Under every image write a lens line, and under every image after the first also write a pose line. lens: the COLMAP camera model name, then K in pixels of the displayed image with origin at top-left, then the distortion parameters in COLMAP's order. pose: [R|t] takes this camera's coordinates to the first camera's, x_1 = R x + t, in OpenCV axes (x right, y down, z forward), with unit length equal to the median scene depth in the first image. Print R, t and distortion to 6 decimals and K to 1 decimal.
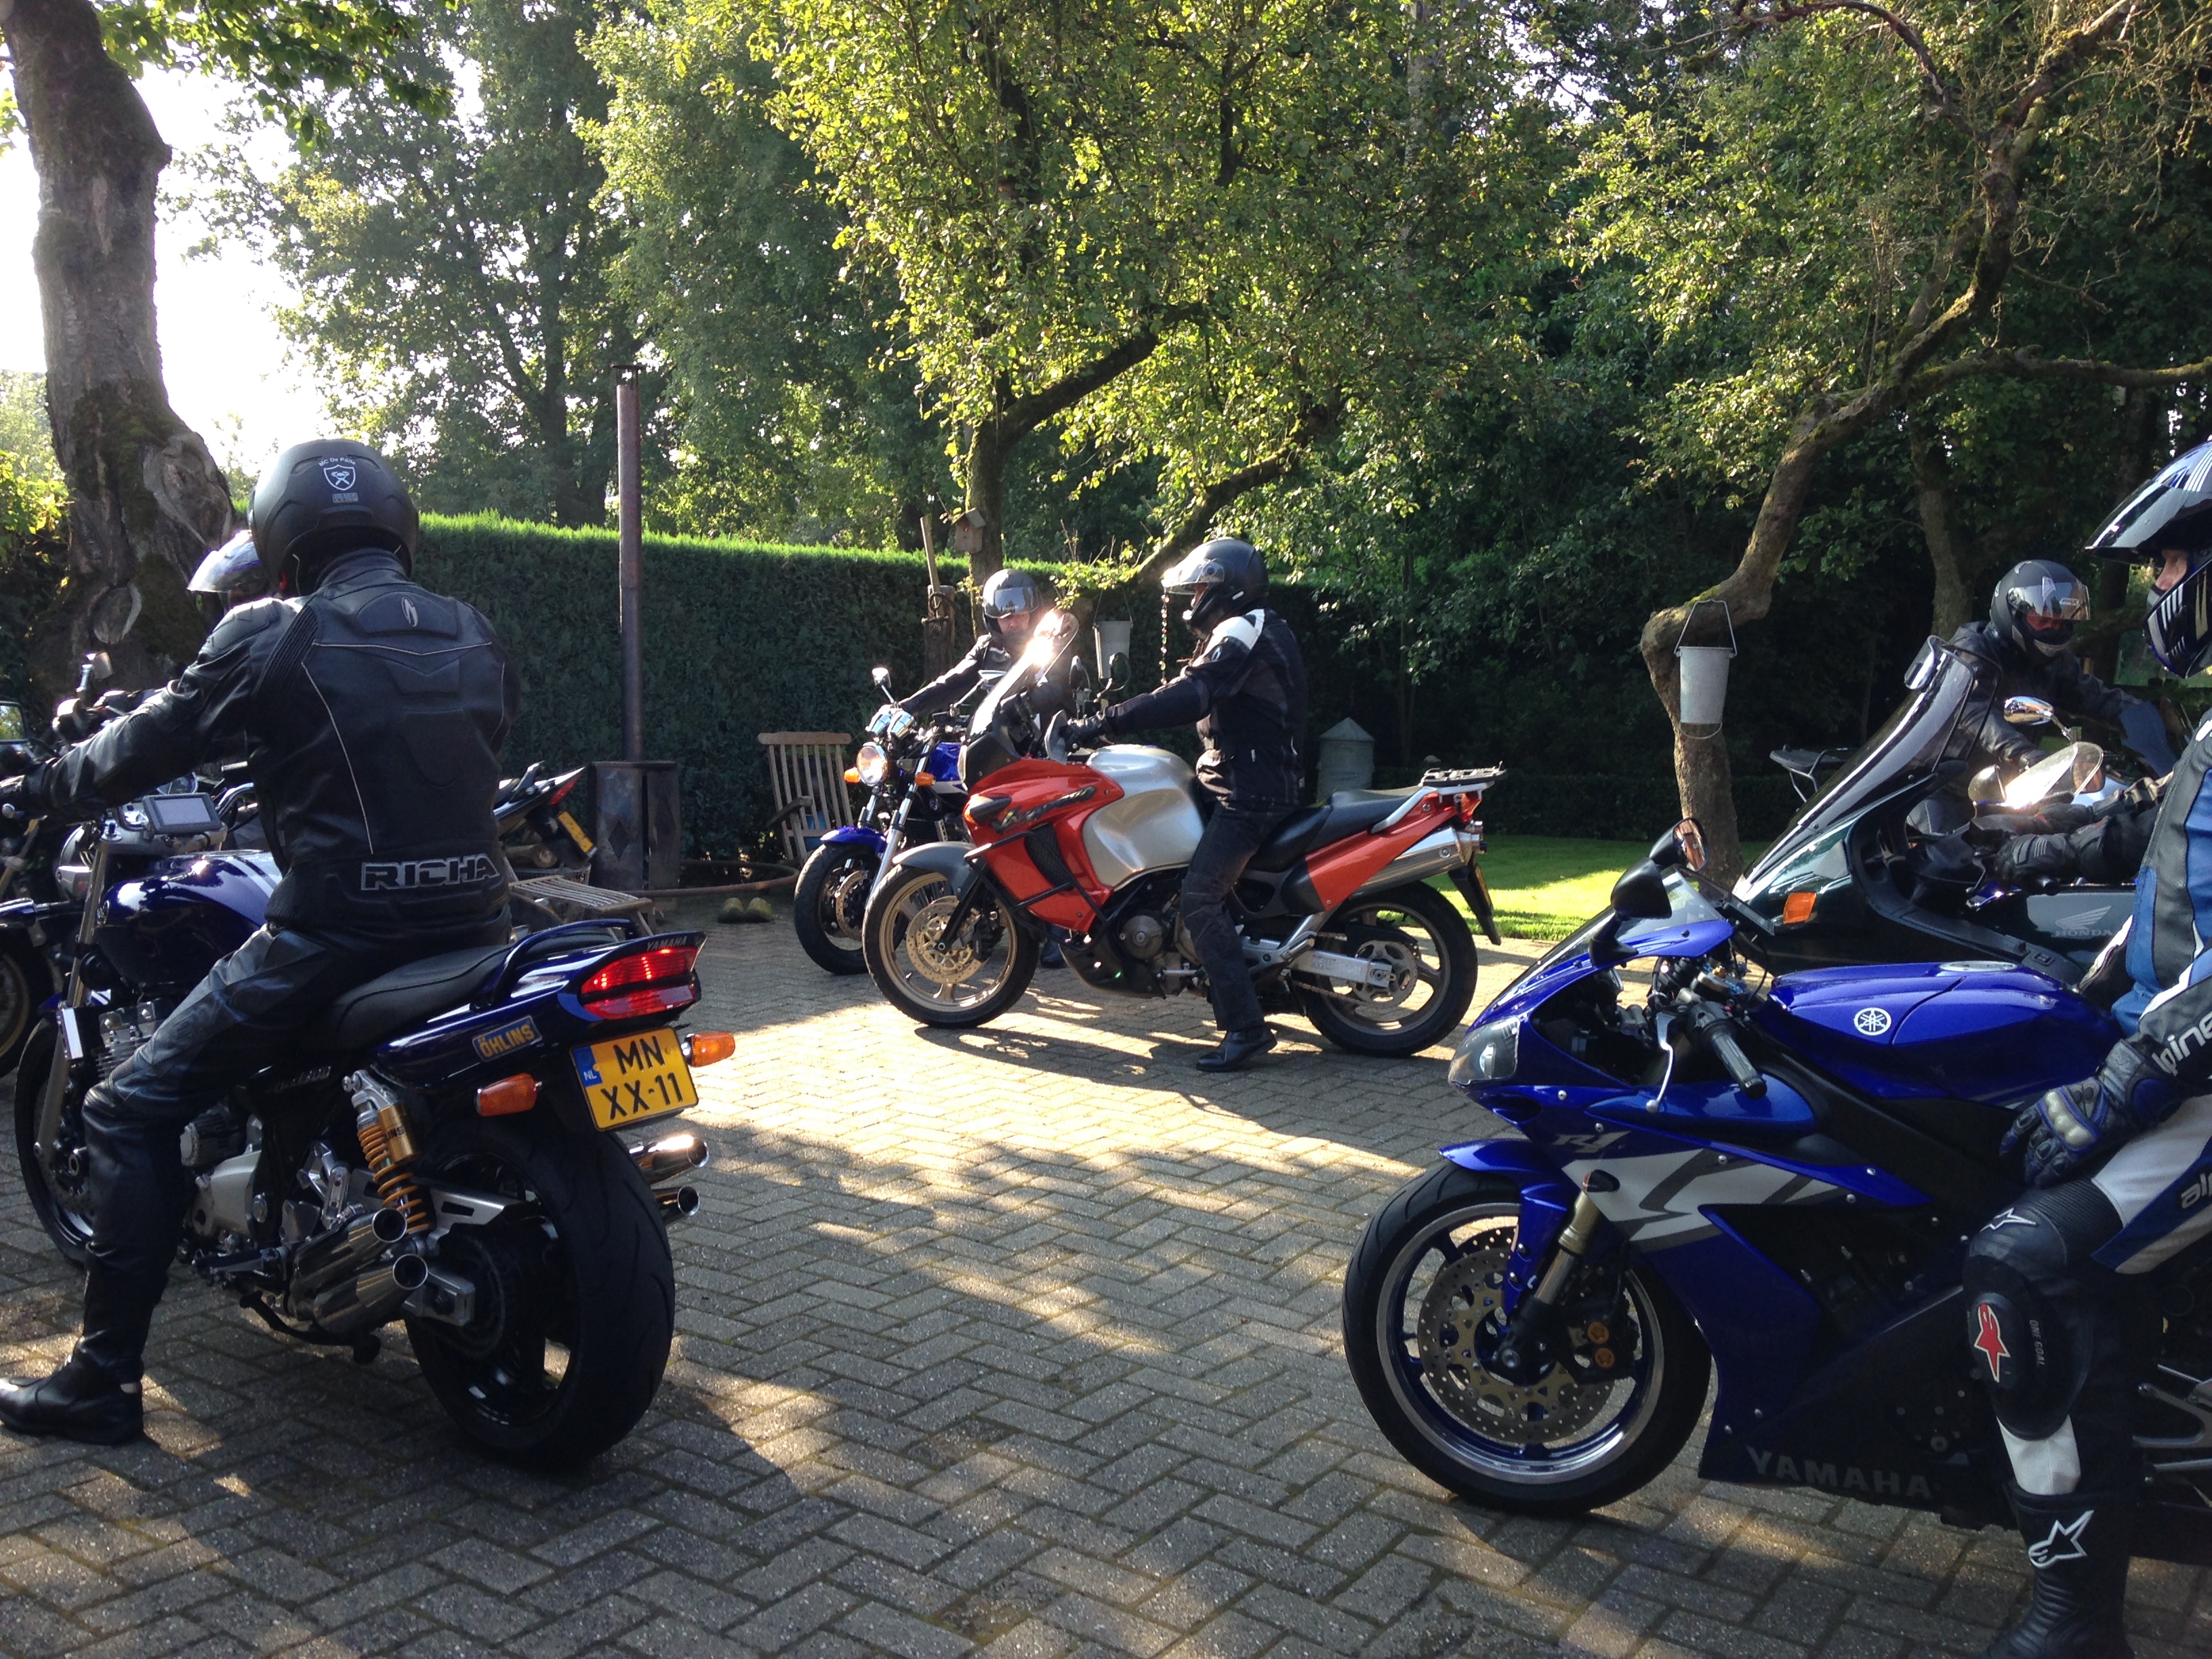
lens RADIAL K [[2072.5, 0, 1131.1], [0, 2072.5, 830.6], [0, 0, 1]] dist [0.155448, -0.262132]
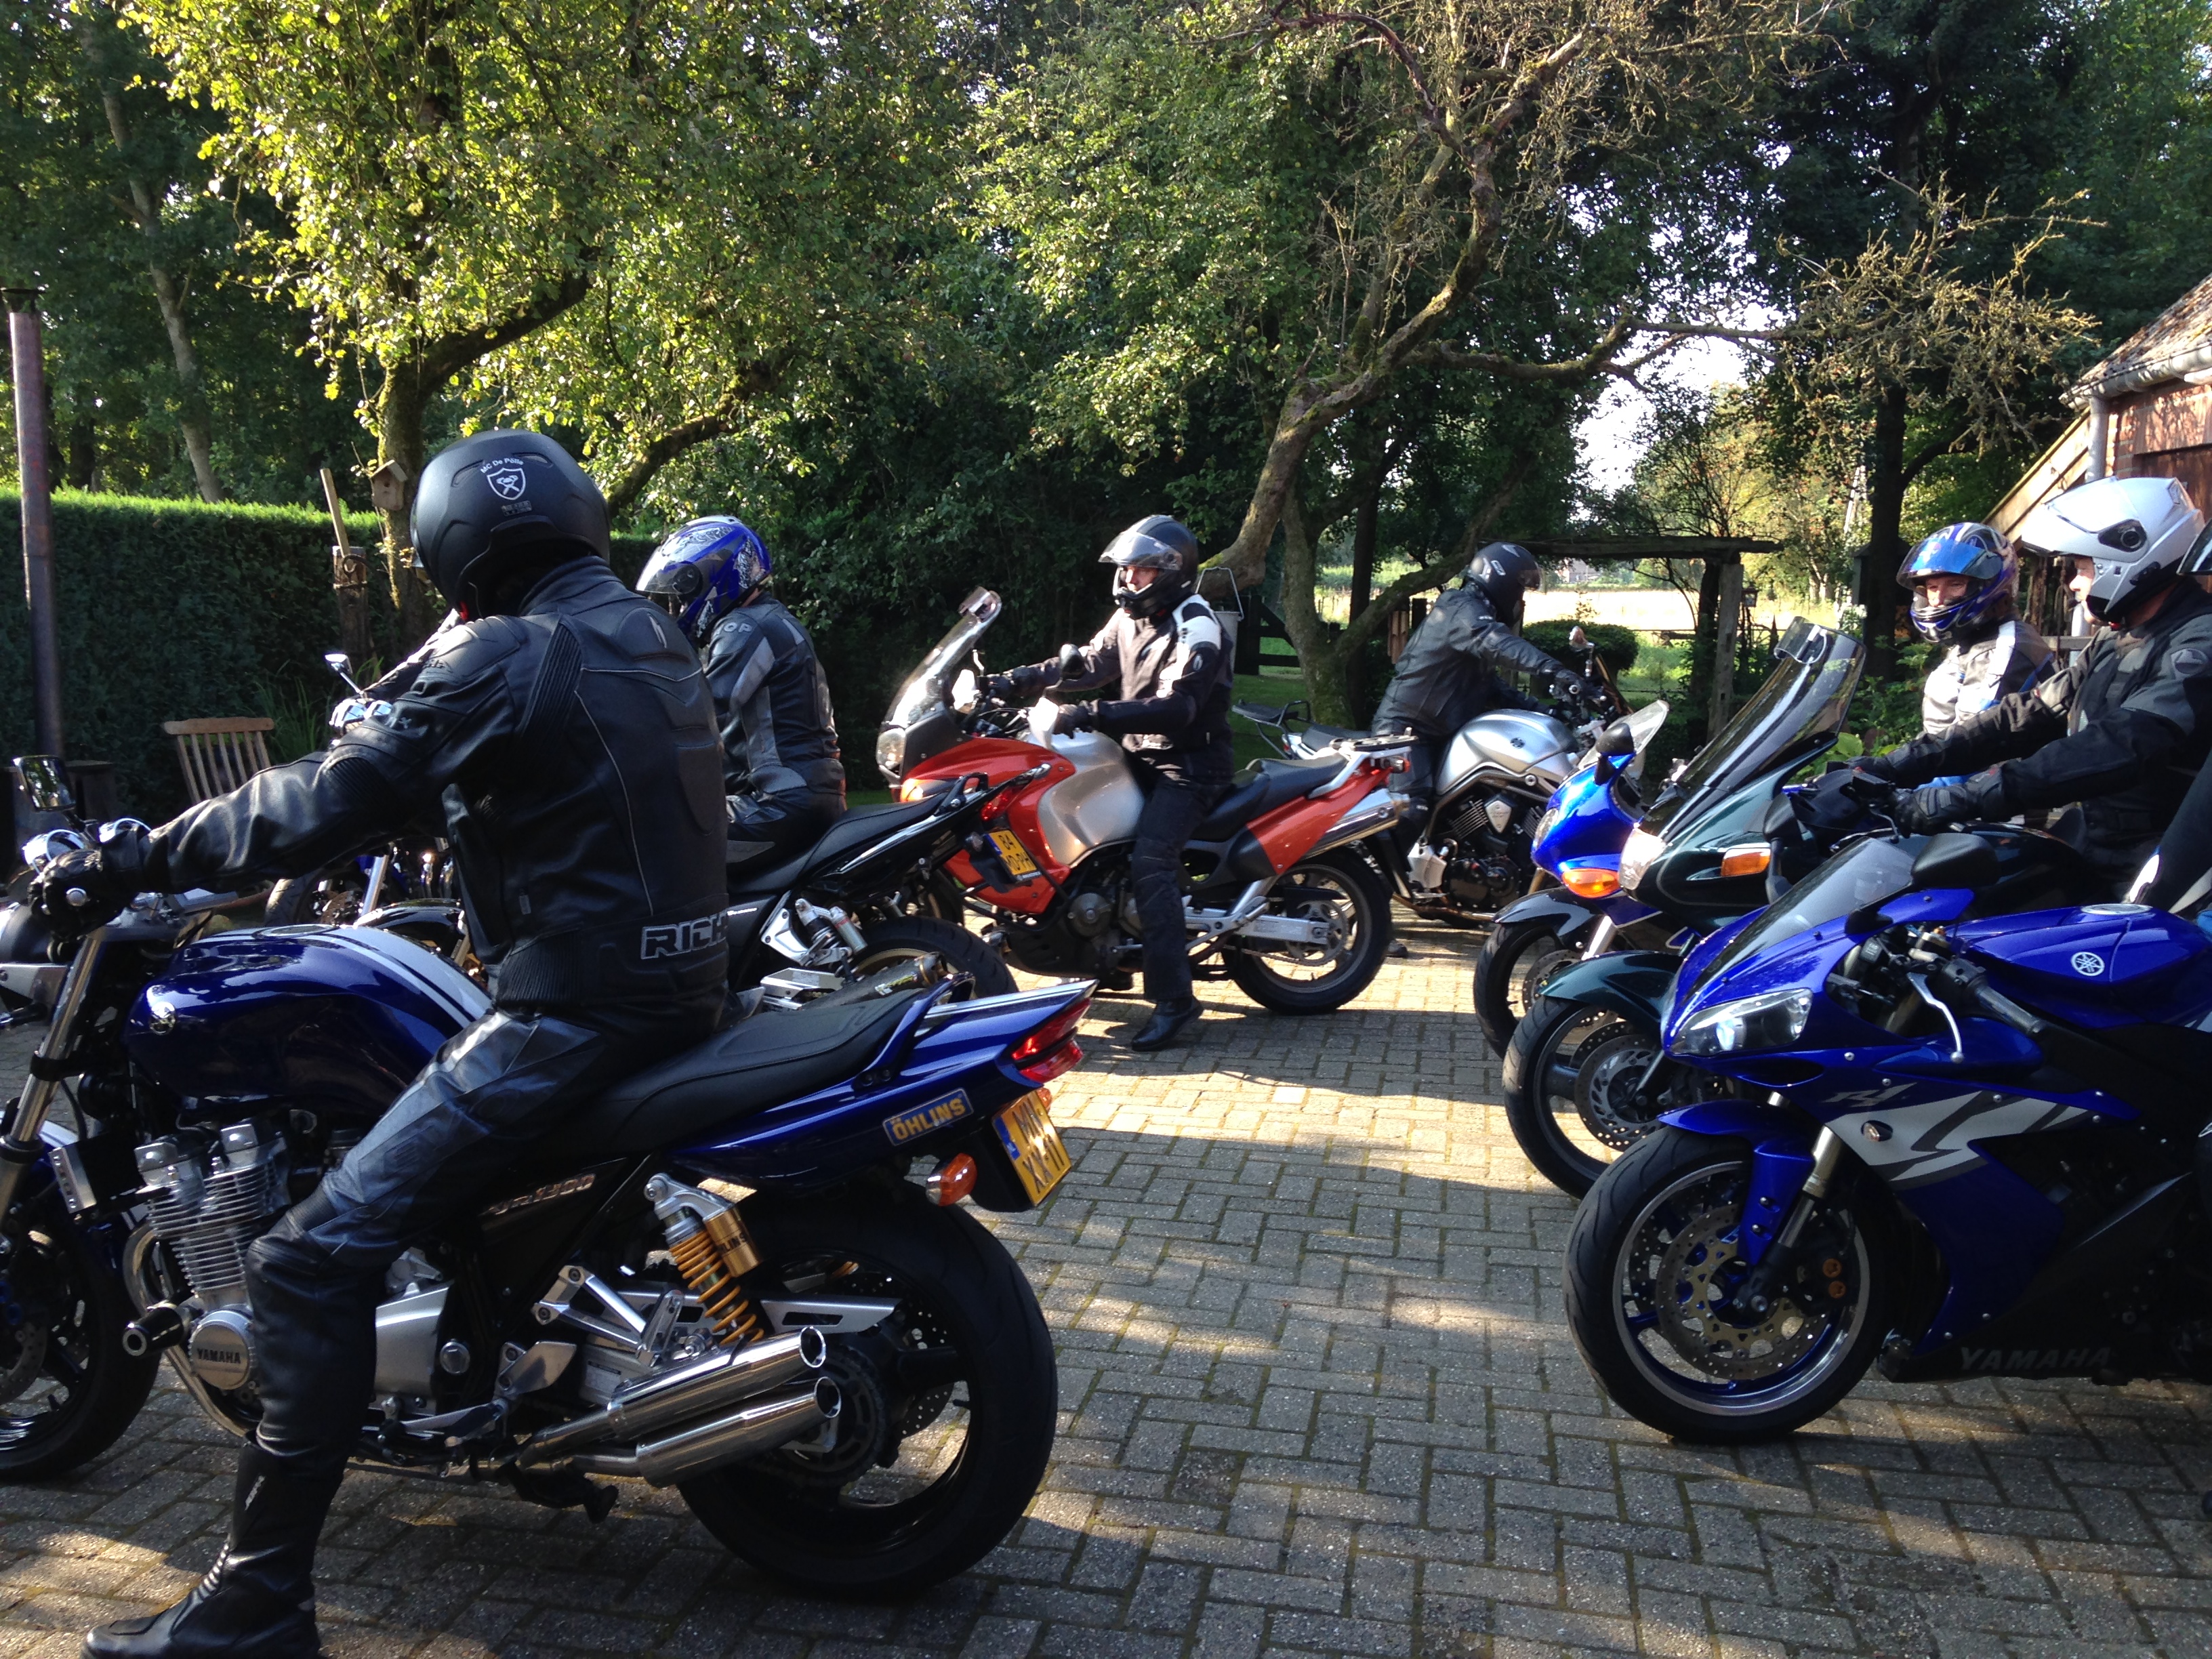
lens RADIAL K [[2033.3, 0, 1106.0], [0, 2033.3, 829.5], [0, 0, 1]] dist [0.166638, -0.296718]
pose [[0.905750, -0.061677, 0.419301, -0.505318], [0.049907, 0.997992, 0.038993, -0.044159], [-0.420864, -0.014391, 0.907010, 0.168317]]
